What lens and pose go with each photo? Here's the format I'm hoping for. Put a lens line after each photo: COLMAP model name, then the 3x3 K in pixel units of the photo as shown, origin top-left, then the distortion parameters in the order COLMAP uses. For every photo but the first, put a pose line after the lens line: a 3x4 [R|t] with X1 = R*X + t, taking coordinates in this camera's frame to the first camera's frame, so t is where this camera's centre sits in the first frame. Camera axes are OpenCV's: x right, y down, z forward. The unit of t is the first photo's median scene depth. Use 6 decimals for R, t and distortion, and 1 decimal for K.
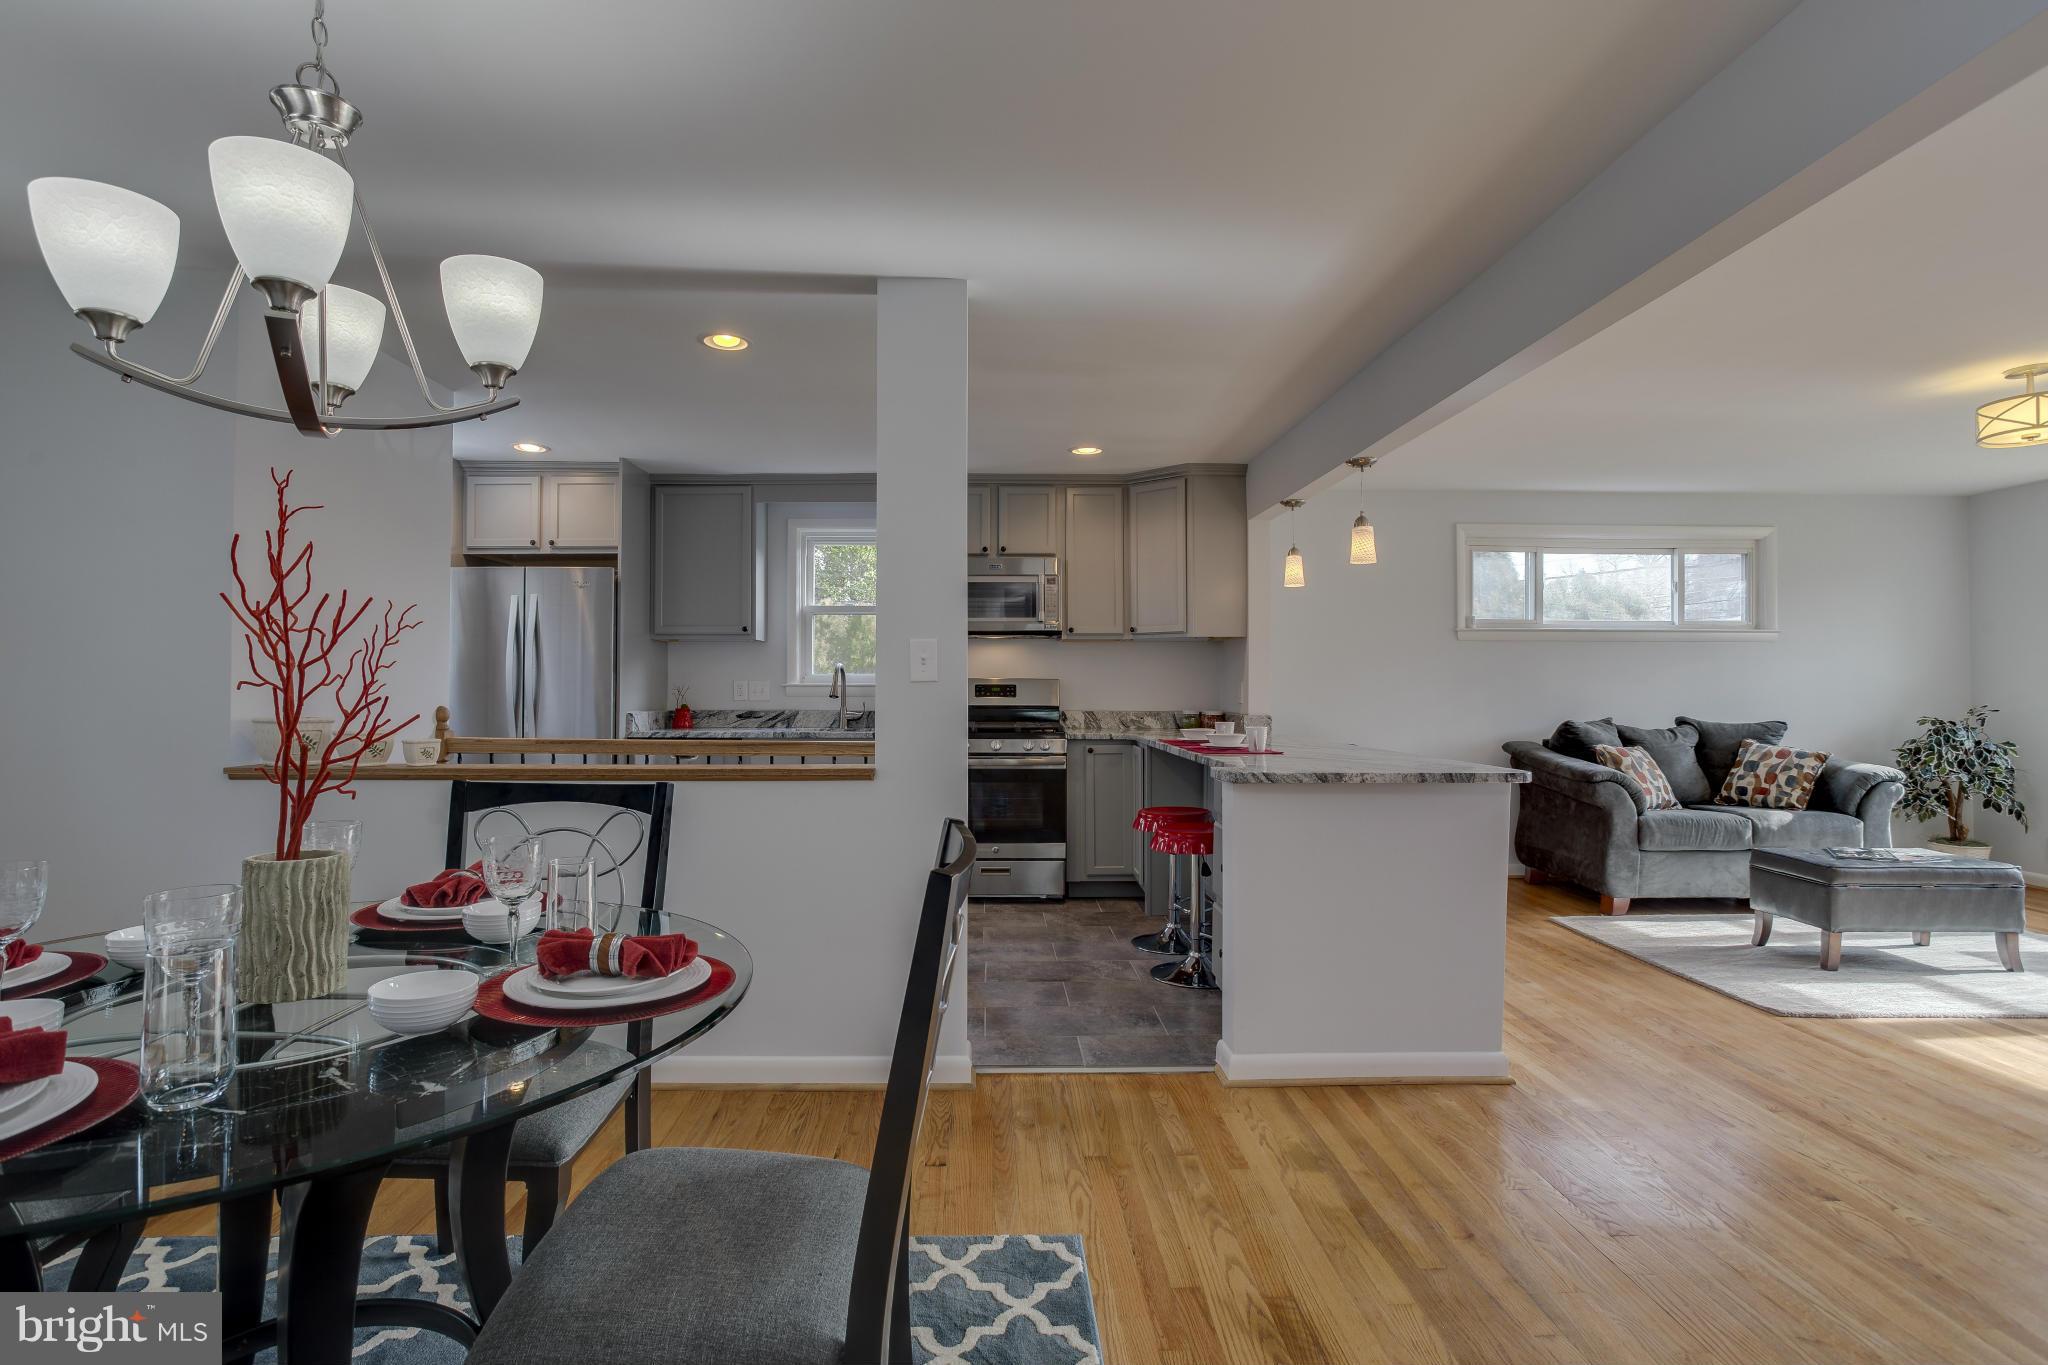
lens RADIAL K [[1021.9, 0, 1024.0], [0, 1021.9, 682.5], [0, 0, 1]] dist [0.000851, 0.000406]
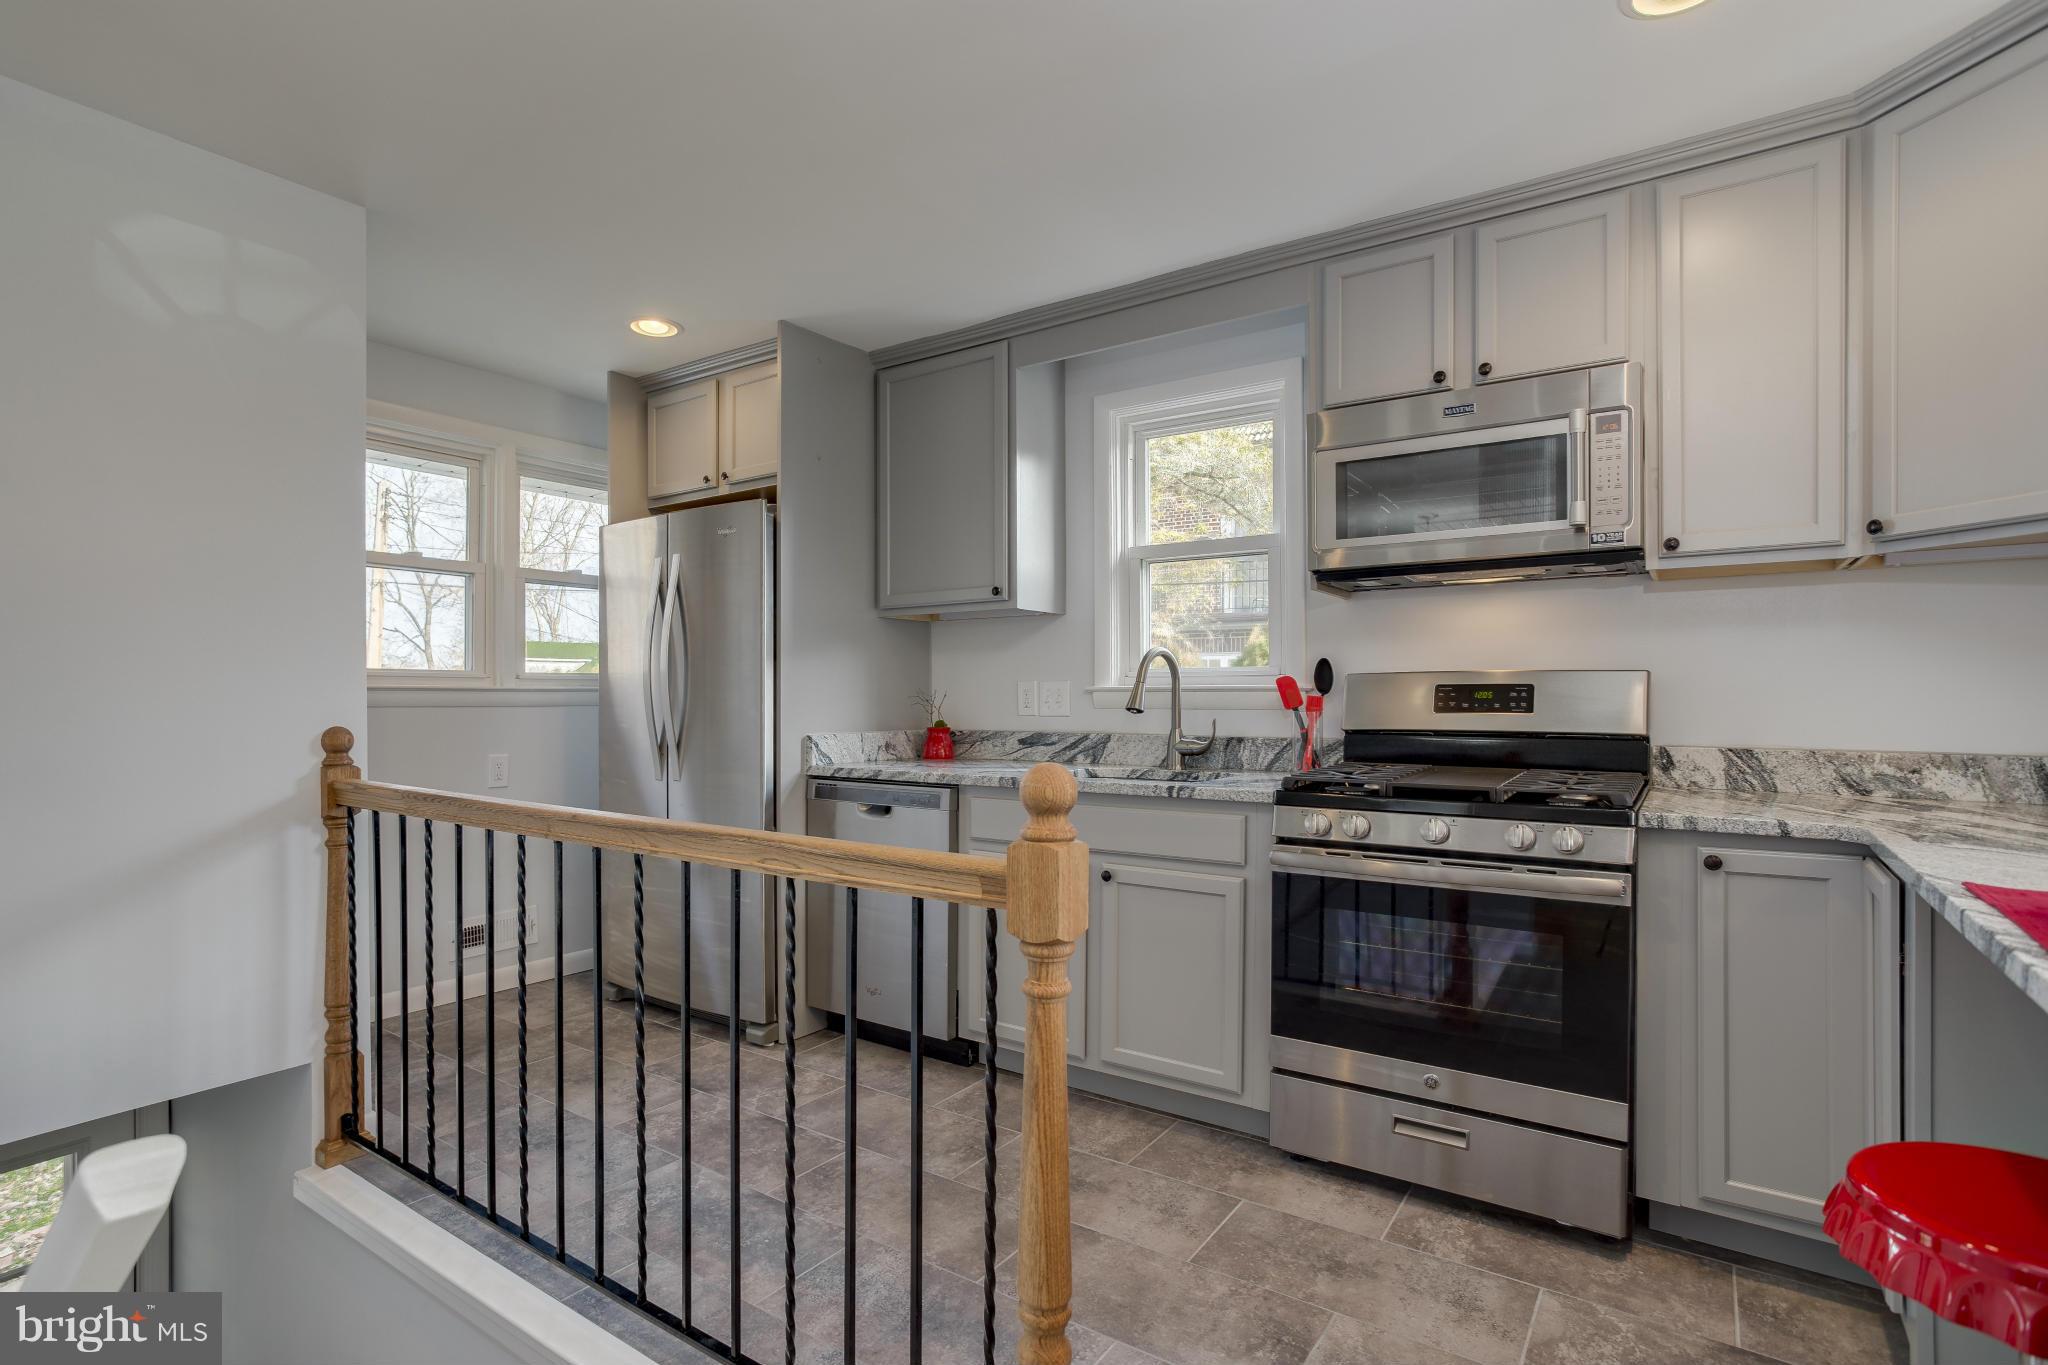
lens RADIAL K [[1021.4, 0, 1020.6], [0, 1021.4, 706.9], [0, 0, 1]] dist [0.003578, 0.001253]
pose [[0.804438, 0.003713, -0.594025, 0.078072], [0.006717, 0.999860, 0.015346, 0.003689], [0.593999, -0.016335, 0.804300, 0.531827]]
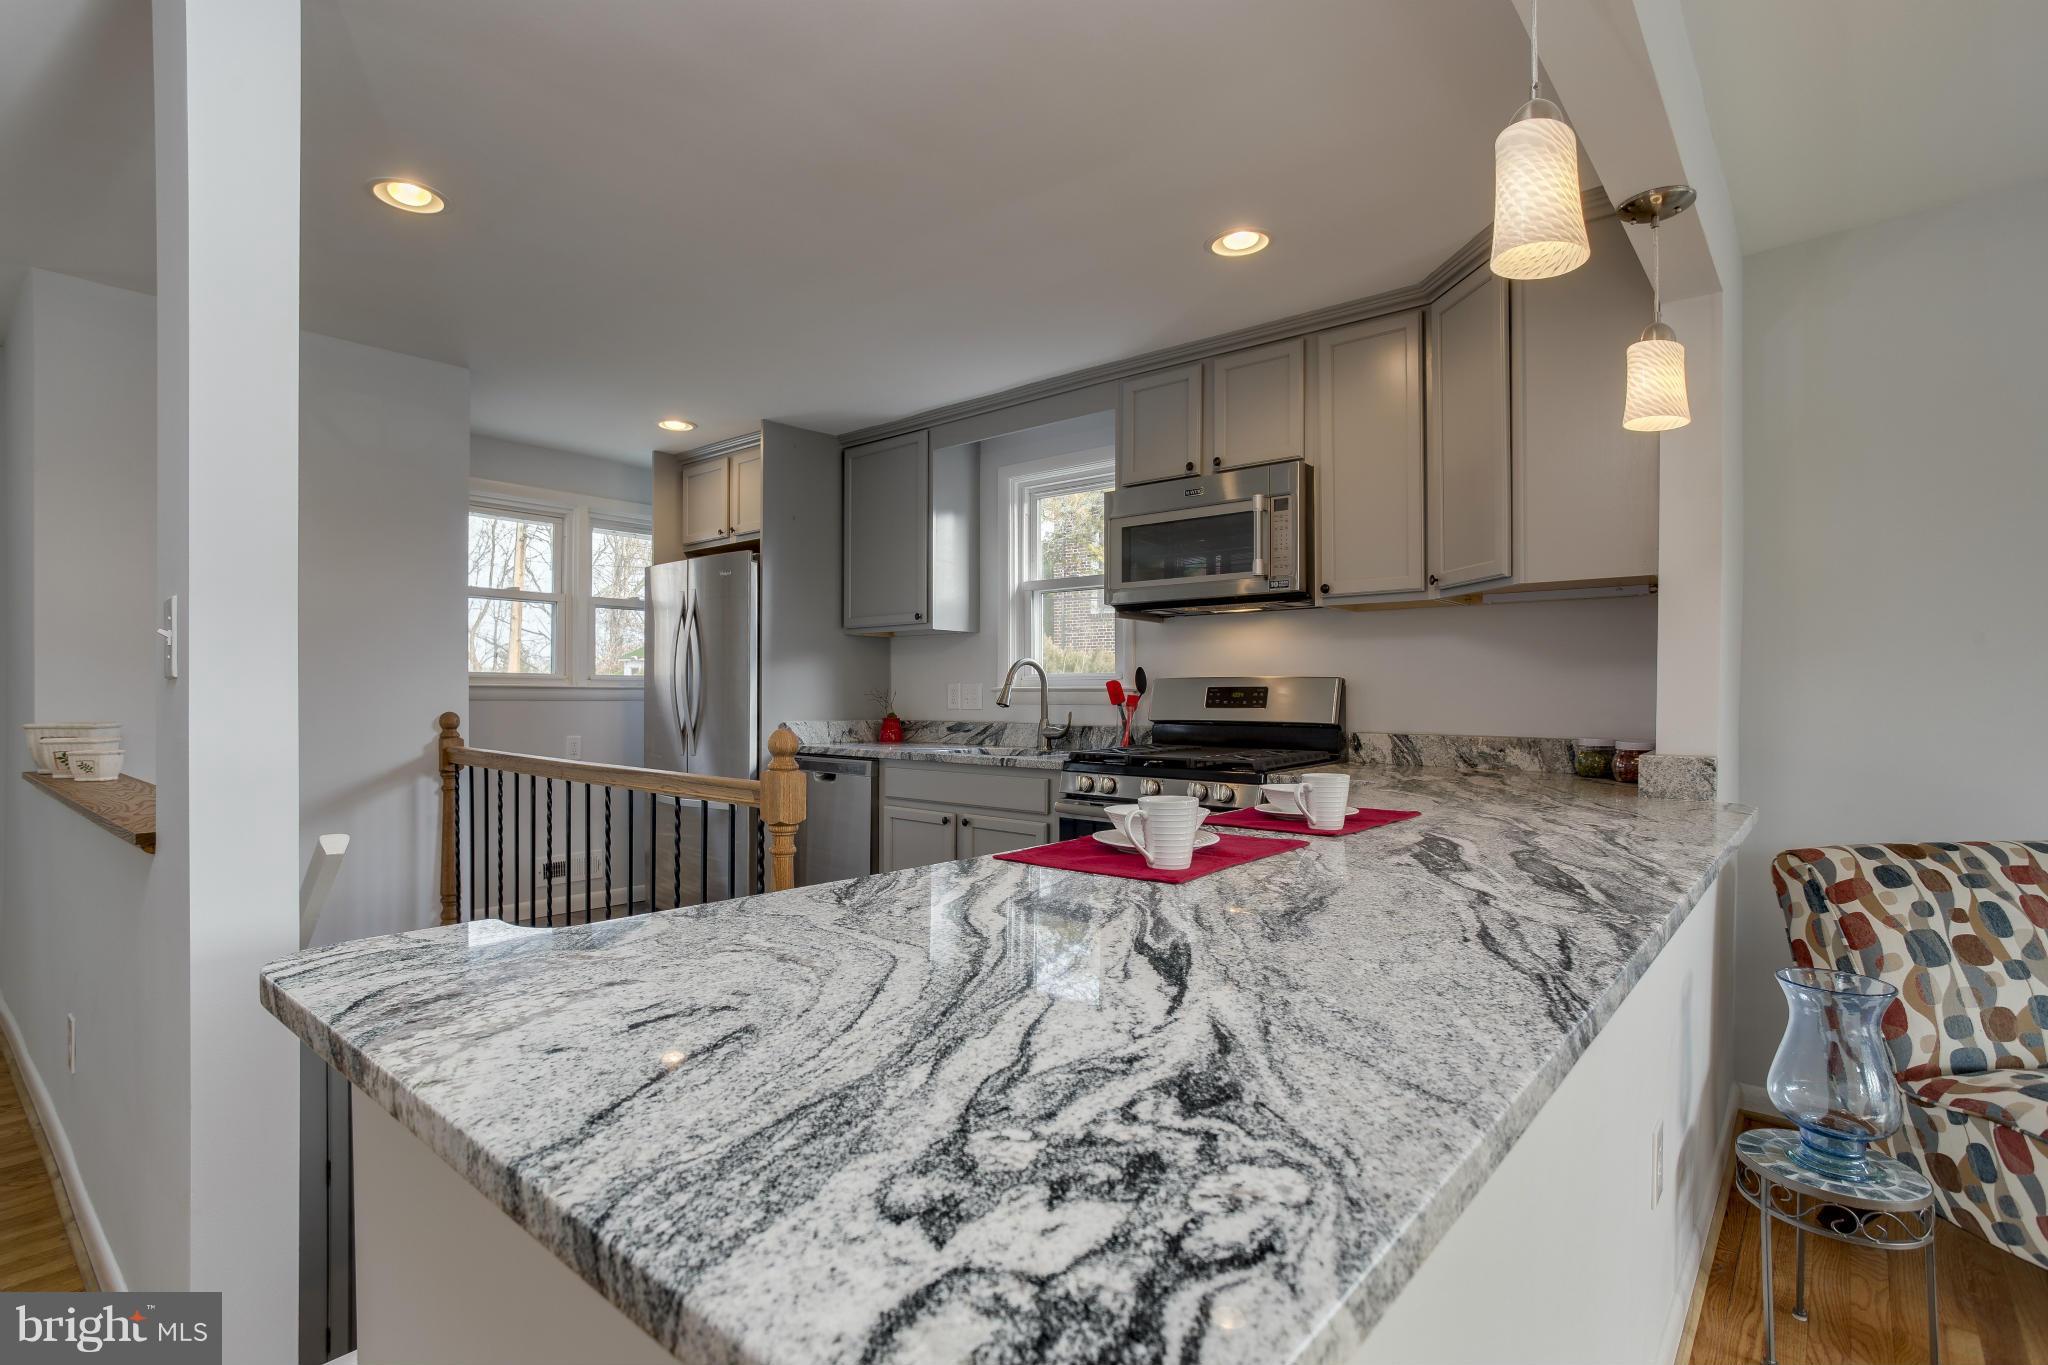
lens RADIAL K [[996.6, 0, 1035.0], [0, 996.6, 711.2], [0, 0, 1]] dist [-0.001909, 0.000001]
pose [[0.741519, 0.011564, -0.670833, 0.293293], [0.001962, 0.999810, 0.019403, 0.004784], [0.670929, -0.015704, 0.741355, 0.486994]]
